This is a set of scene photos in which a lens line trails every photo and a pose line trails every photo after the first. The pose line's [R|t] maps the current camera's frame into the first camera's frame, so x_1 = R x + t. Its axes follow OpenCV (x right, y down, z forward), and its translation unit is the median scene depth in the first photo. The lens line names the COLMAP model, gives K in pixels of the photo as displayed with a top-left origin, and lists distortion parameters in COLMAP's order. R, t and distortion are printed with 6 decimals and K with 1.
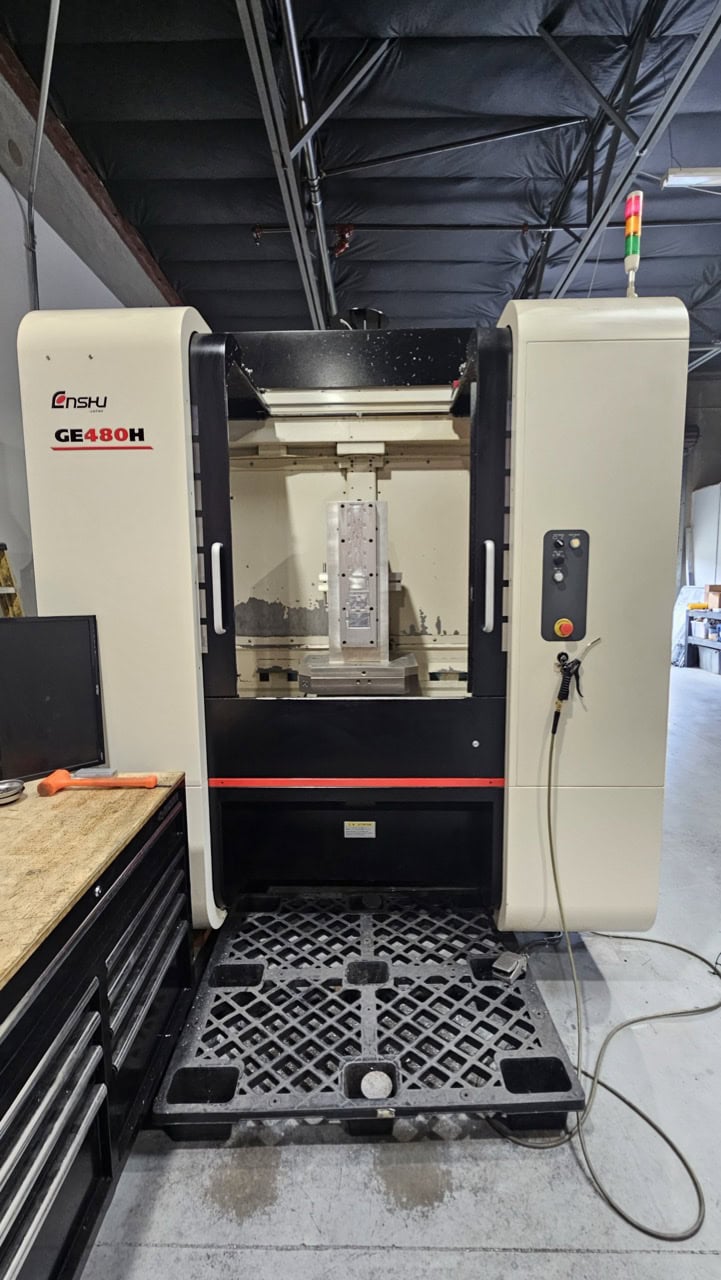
lens RADIAL K [[519.5, 0, 364.0], [0, 519.5, 635.5], [0, 0, 1]] dist [-0.000024, 0.000326]
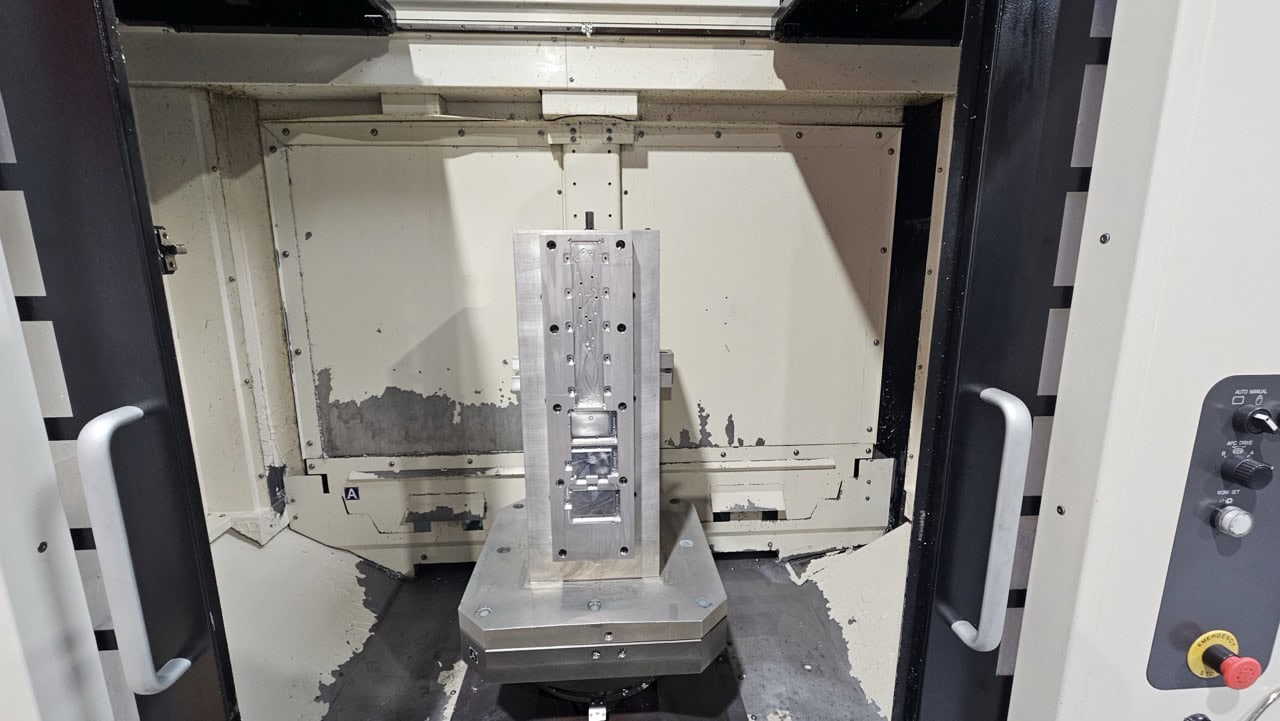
lens RADIAL K [[519.5, 0, 632.6], [0, 519.5, 355.8], [0, 0, 1]] dist [-0.000024, 0.000326]
pose [[0.996429, -0.014169, 0.083239, -0.010786], [0.007157, 0.996446, 0.083934, -0.161887], [-0.084132, -0.083038, 0.992989, 0.483187]]
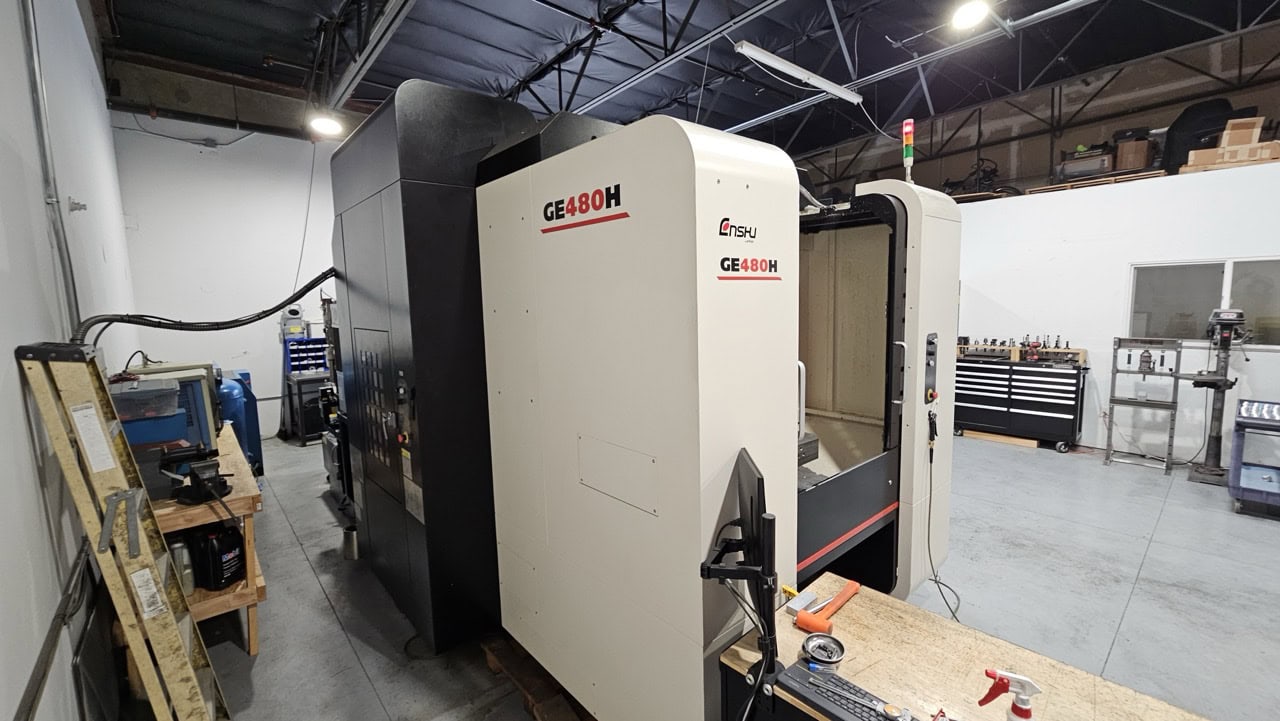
lens RADIAL K [[519.5, 0, 632.6], [0, 519.5, 355.8], [0, 0, 1]] dist [-0.000024, 0.000326]
pose [[0.746374, -0.086840, 0.659836, -0.891423], [0.094962, 0.995202, 0.023560, -0.172885], [-0.658716, 0.045075, 0.751040, 0.277529]]
